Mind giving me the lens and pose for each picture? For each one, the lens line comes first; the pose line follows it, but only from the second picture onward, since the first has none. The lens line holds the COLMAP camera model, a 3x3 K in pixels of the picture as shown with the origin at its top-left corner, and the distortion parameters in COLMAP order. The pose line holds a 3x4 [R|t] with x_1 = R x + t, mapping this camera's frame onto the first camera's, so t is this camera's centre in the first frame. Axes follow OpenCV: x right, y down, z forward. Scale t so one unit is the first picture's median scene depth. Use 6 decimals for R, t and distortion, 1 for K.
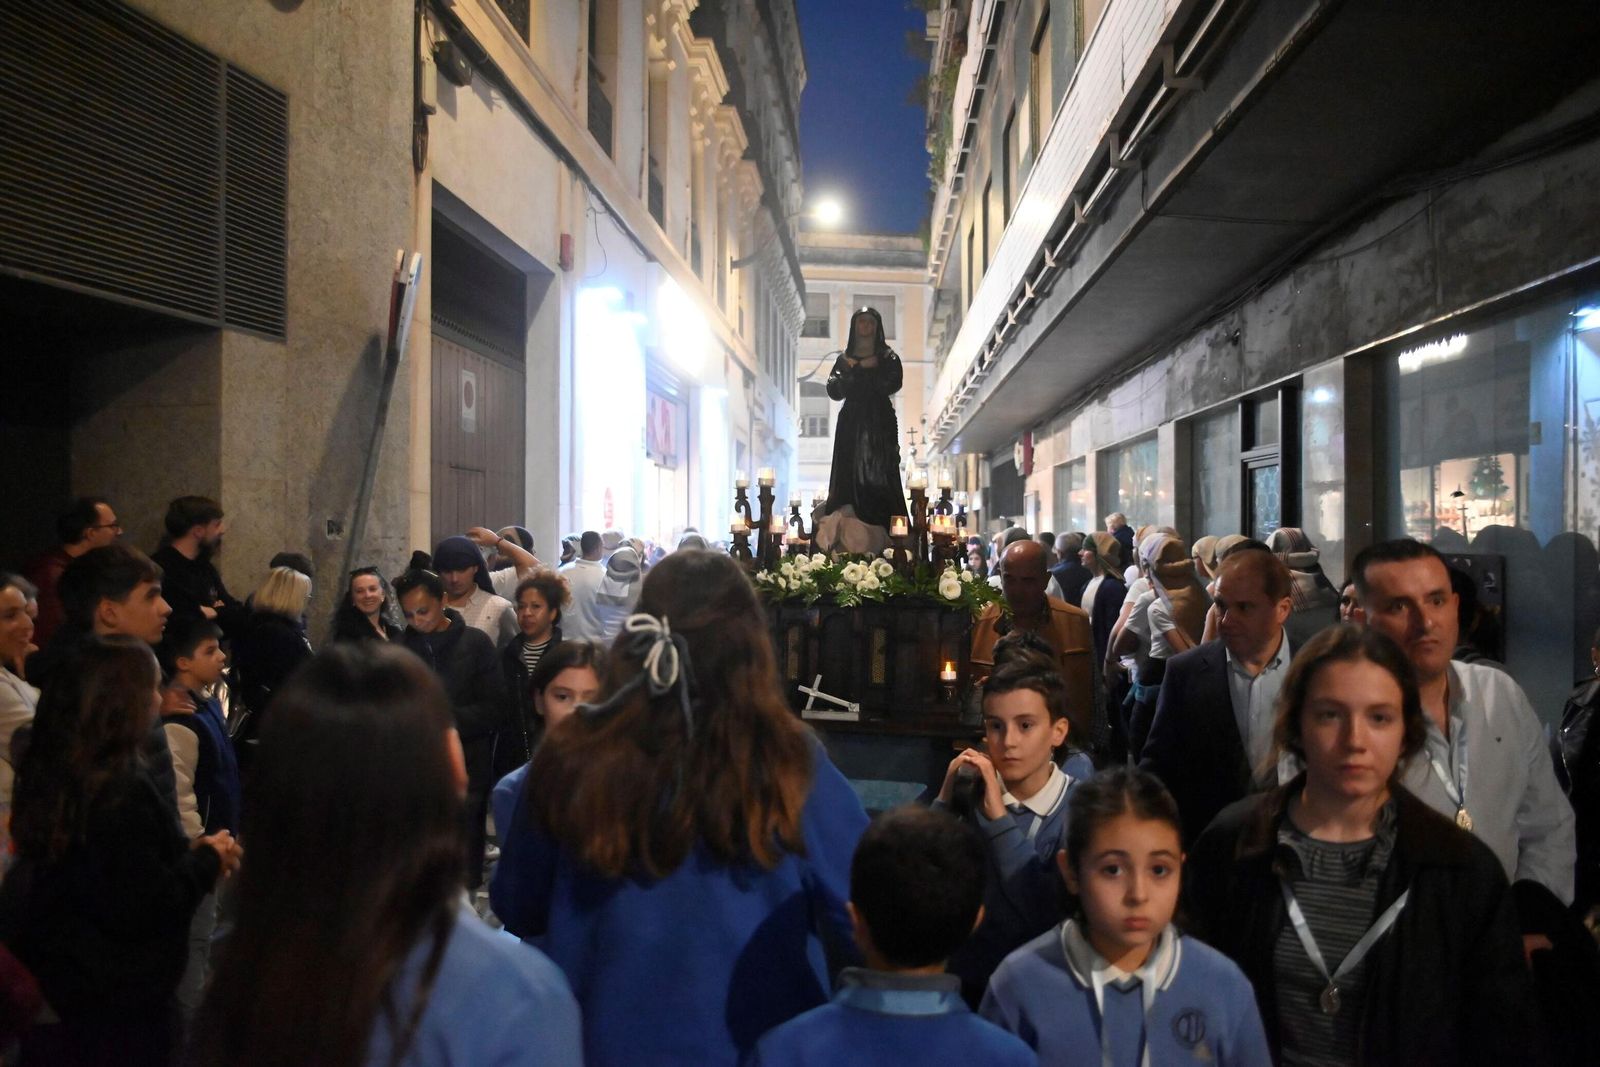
lens RADIAL K [[1236.2, 0, 804.4], [0, 1236.2, 532.4], [0, 0, 1]] dist [-0.101032, 0.099733]
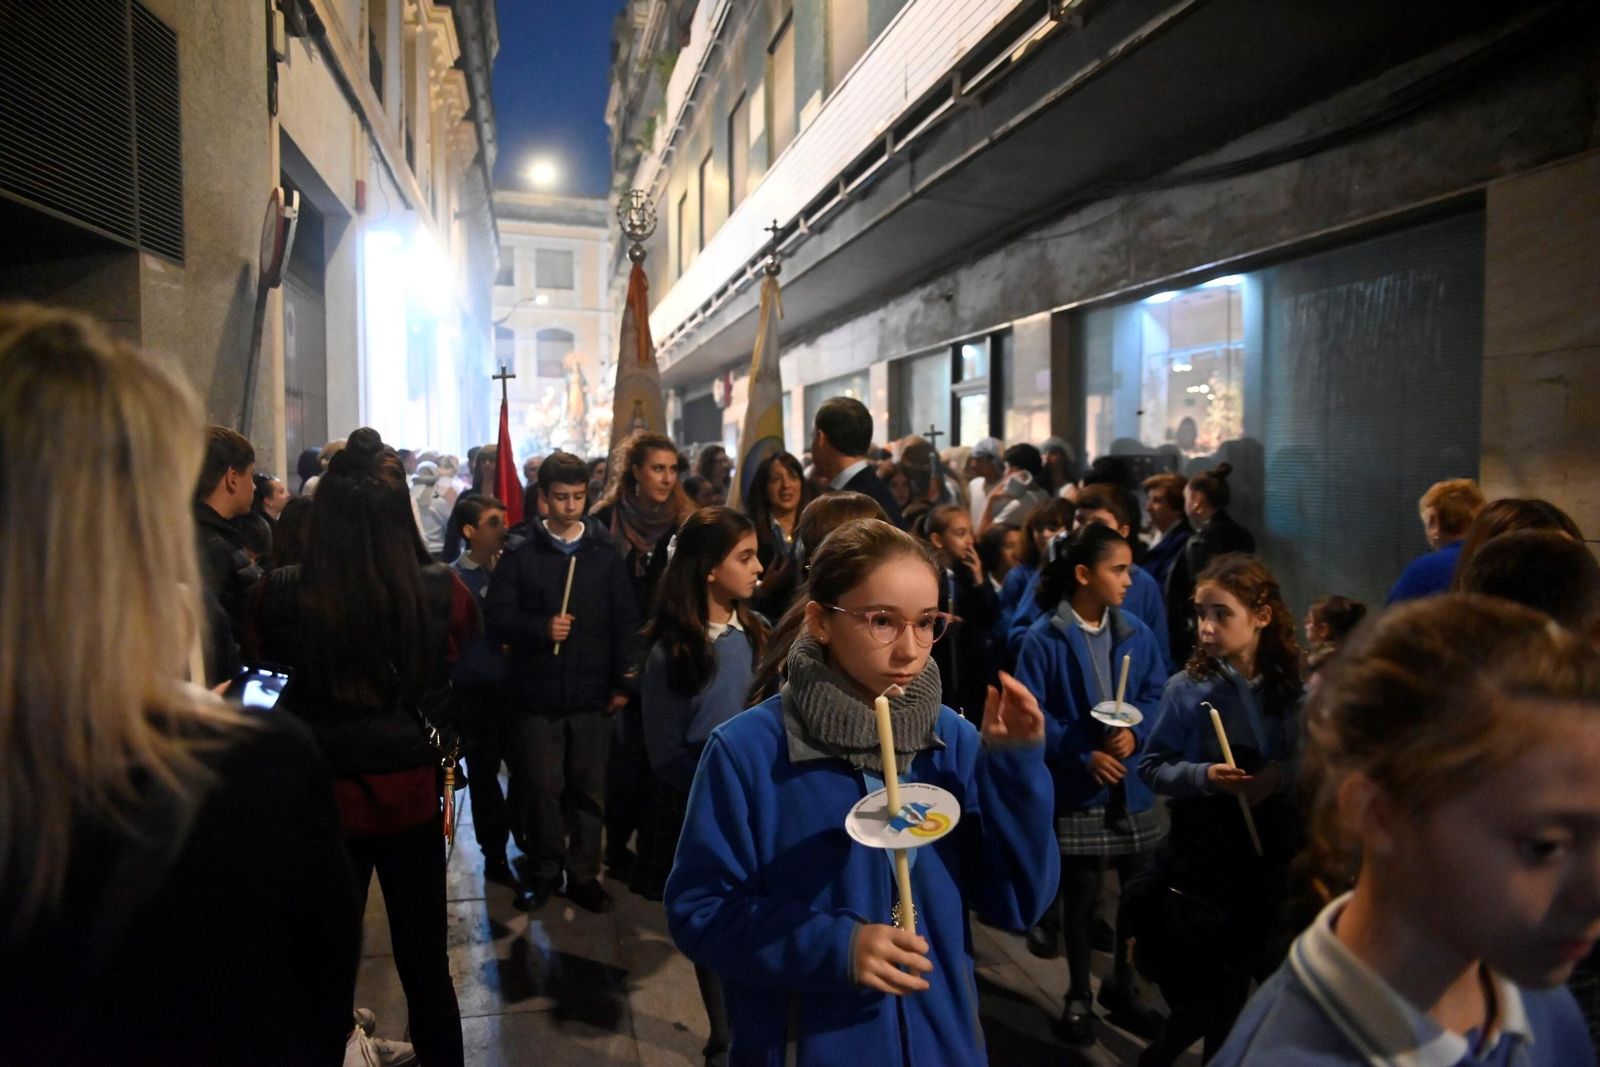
lens RADIAL K [[1086.1, 0, 805.8], [0, 1086.1, 529.4], [0, 0, 1]] dist [-0.114278, 0.089200]
pose [[0.953913, -0.021649, 0.299302, -0.120801], [0.003707, 0.998168, 0.060385, 0.015876], [-0.300061, -0.056493, 0.952246, -0.050858]]
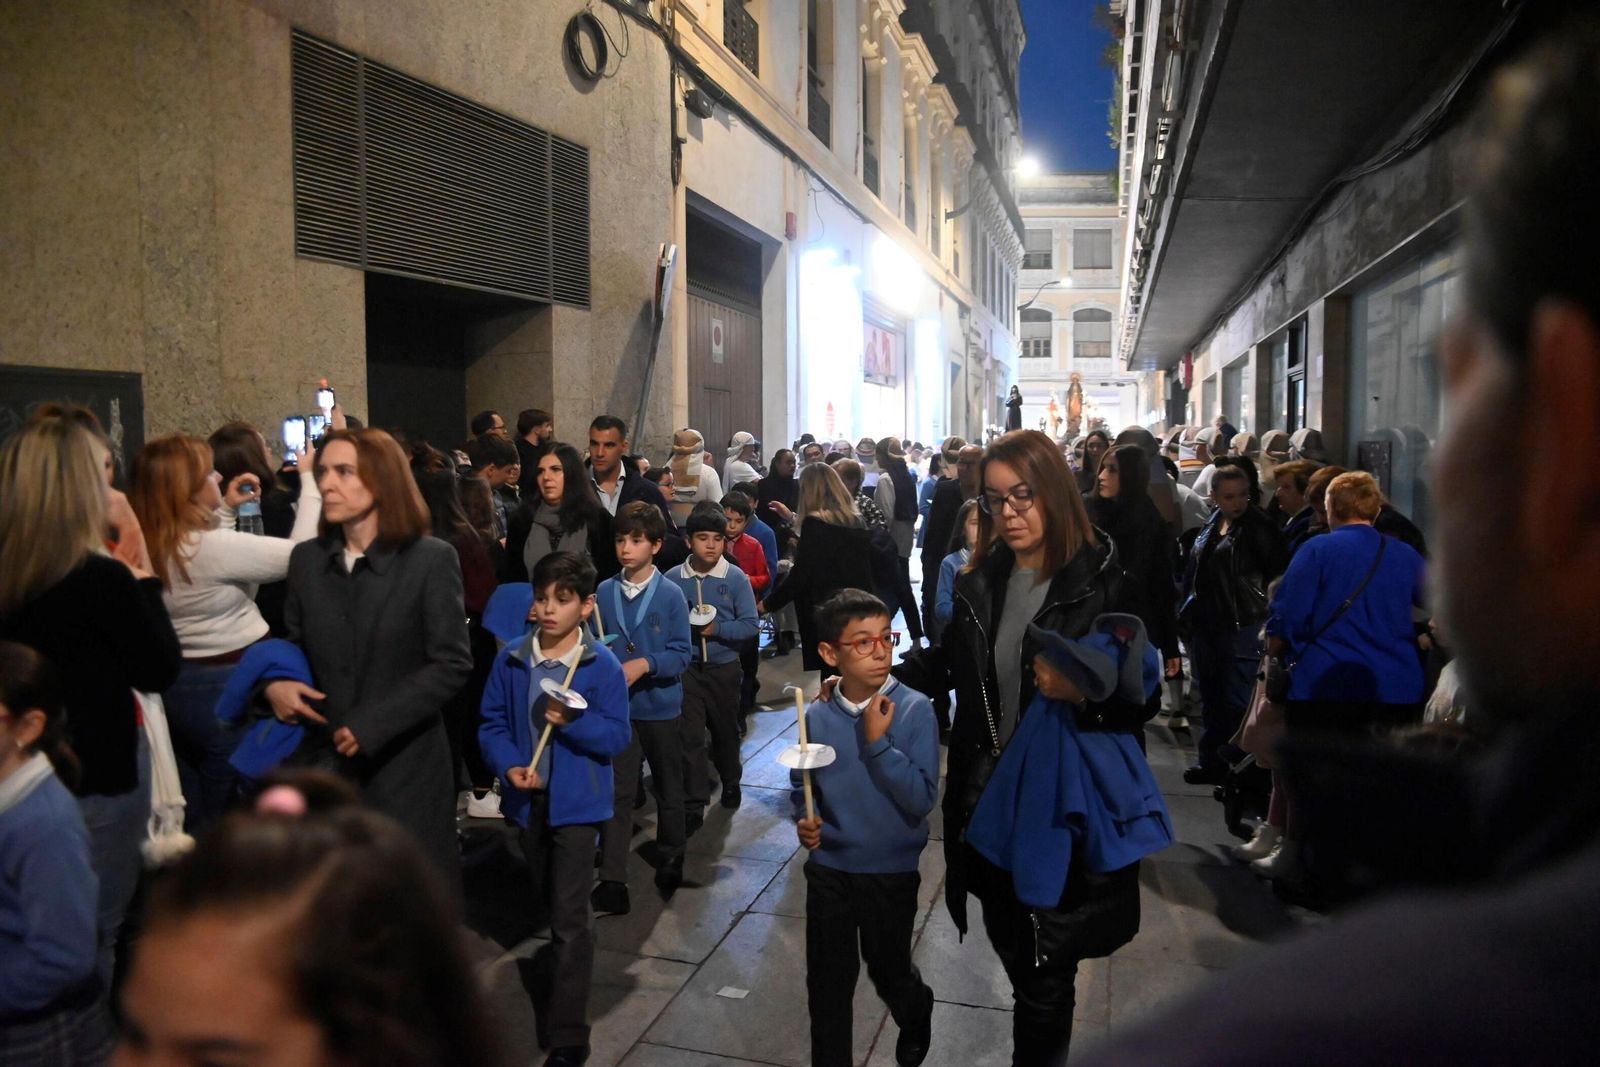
lens RADIAL K [[1099.1, 0, 797.9], [0, 1099.1, 526.6], [0, 0, 1]] dist [-0.121075, 0.126932]
pose [[0.974881, 0.011813, -0.222411, 0.094703], [0.005015, 0.997175, 0.074946, 0.010978], [0.222668, -0.074179, 0.972068, -0.205979]]
